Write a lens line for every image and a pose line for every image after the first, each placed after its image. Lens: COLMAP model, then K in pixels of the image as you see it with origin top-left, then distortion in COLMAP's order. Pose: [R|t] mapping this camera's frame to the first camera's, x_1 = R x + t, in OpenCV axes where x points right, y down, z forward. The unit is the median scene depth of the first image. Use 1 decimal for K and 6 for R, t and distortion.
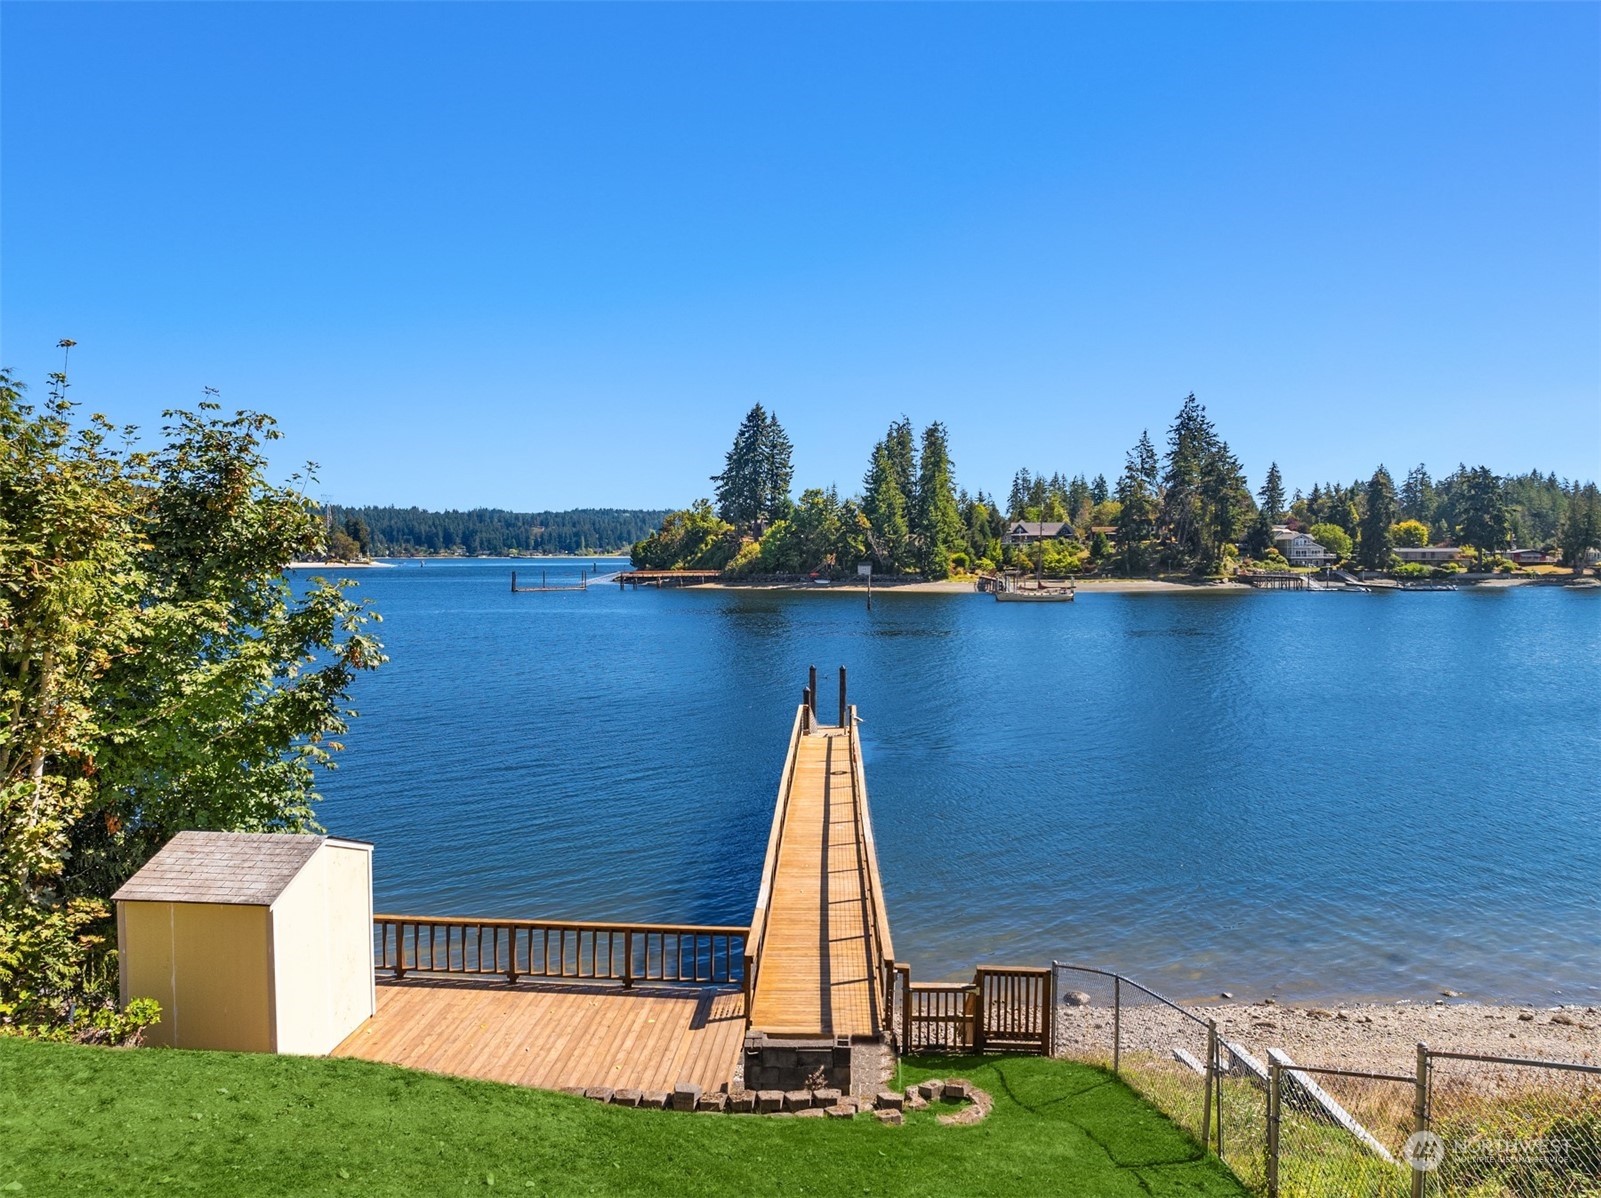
lens RADIAL K [[1125.7, 0, 795.7], [0, 1125.7, 588.4], [0, 0, 1]] dist [-0.035549, -0.001797]
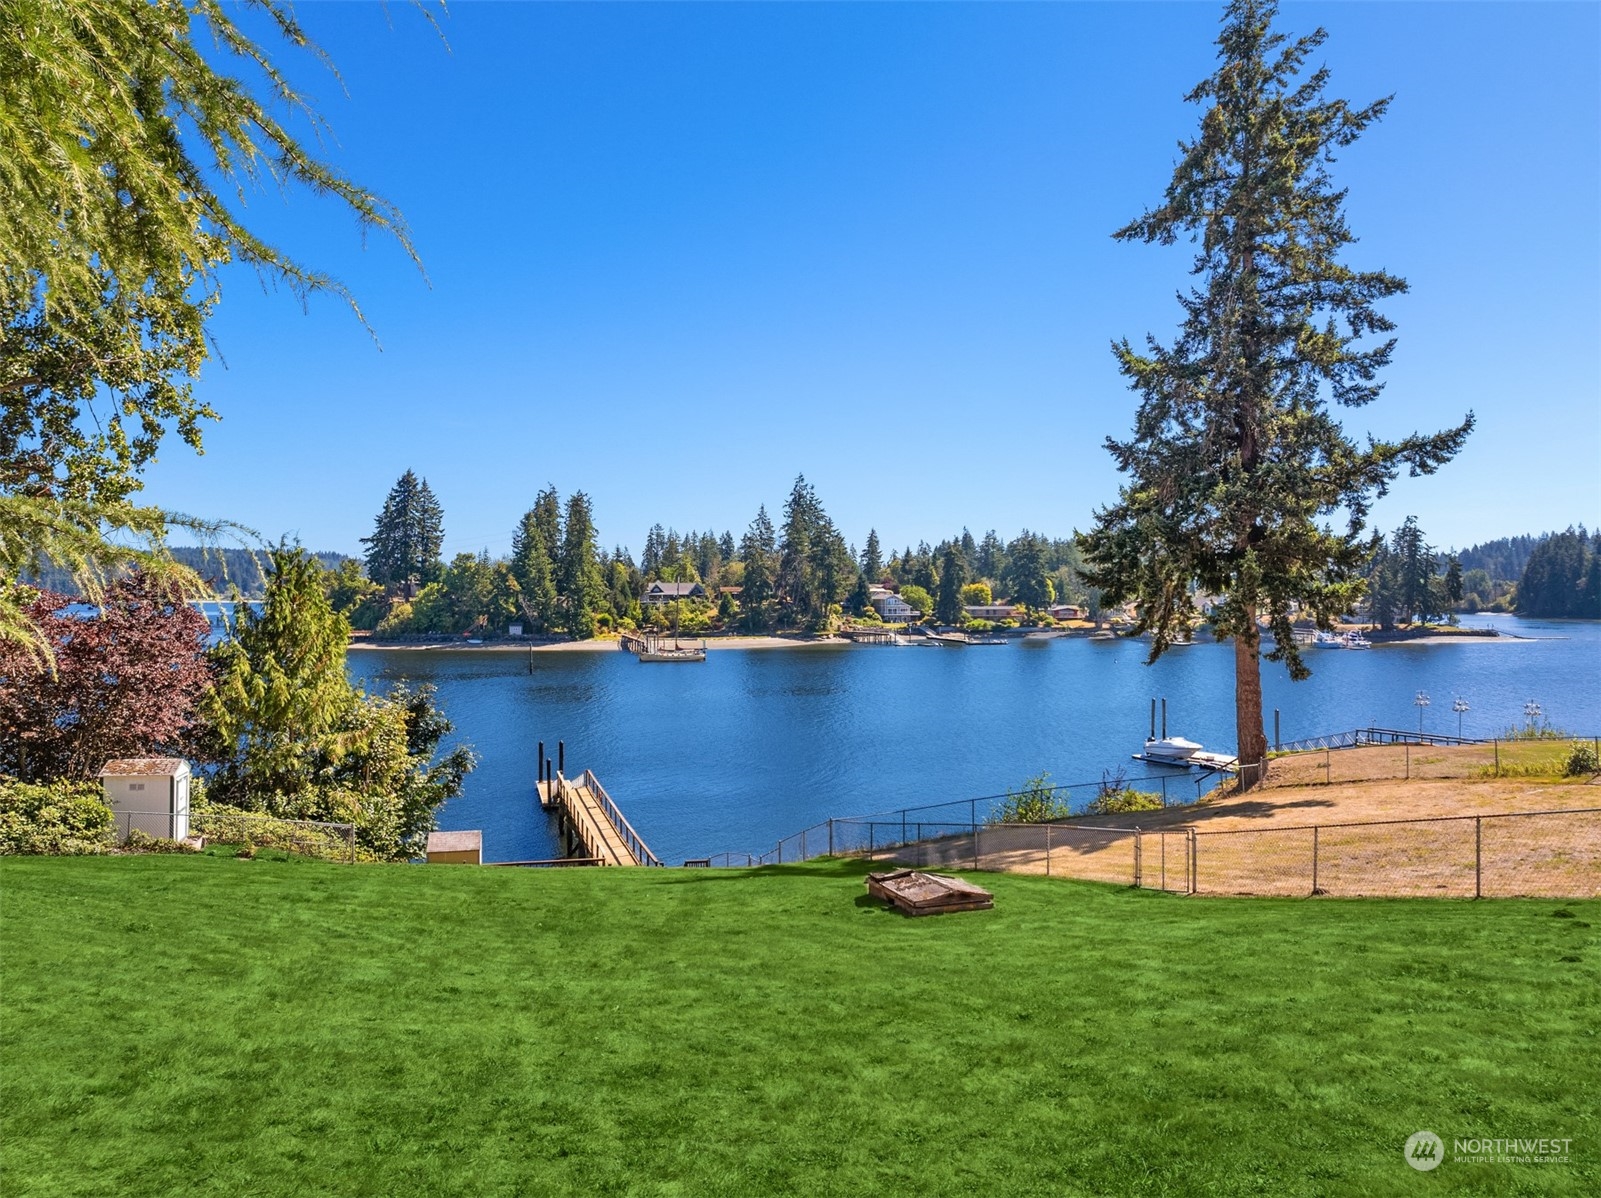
lens RADIAL K [[1125.7, 0, 797.5], [0, 1125.7, 601.8], [0, 0, 1]] dist [-0.035549, -0.001797]
pose [[0.947169, -0.000585, 0.320734, -0.025715], [0.008533, 0.999690, -0.023376, -0.014532], [-0.320621, 0.024878, 0.946881, -0.098144]]
